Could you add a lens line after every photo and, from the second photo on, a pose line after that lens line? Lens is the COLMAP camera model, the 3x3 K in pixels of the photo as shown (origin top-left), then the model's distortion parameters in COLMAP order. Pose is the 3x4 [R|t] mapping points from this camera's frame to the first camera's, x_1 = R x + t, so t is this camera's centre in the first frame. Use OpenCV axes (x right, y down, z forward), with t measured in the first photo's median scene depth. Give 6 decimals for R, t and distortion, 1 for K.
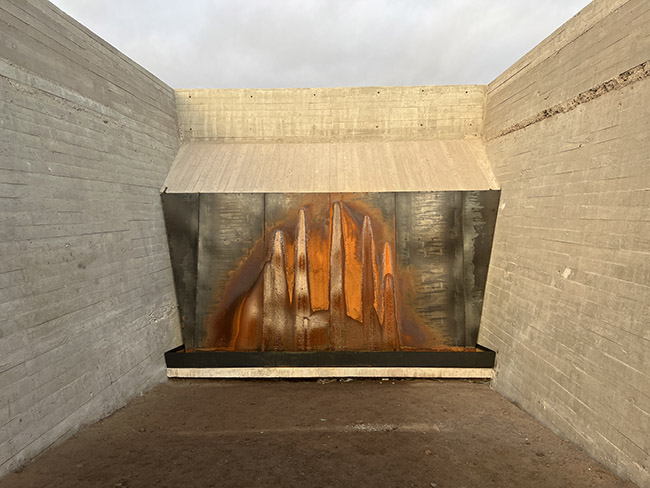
lens RADIAL K [[494.0, 0, 325.0], [0, 494.0, 244.0], [0, 0, 1]] dist [0.001290, 0.000151]
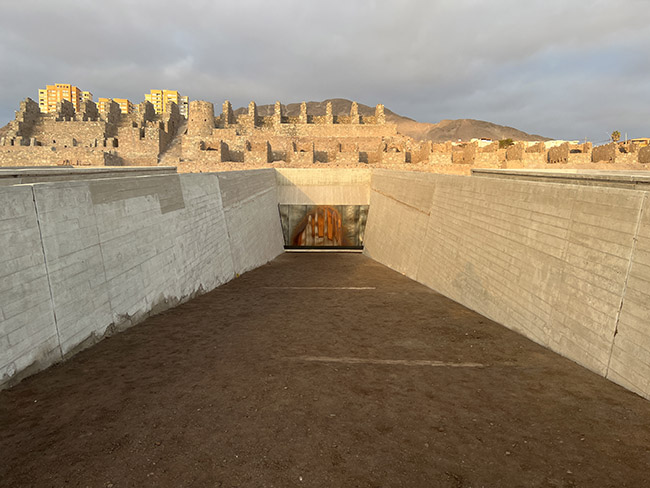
lens RADIAL K [[494.0, 0, 325.0], [0, 494.0, 244.0], [0, 0, 1]] dist [0.001290, 0.000151]
pose [[0.999612, 0.003100, 0.027693, -0.084347], [-0.005642, 0.995724, 0.092206, -0.154196], [-0.027289, -0.092327, 0.995355, -2.703881]]
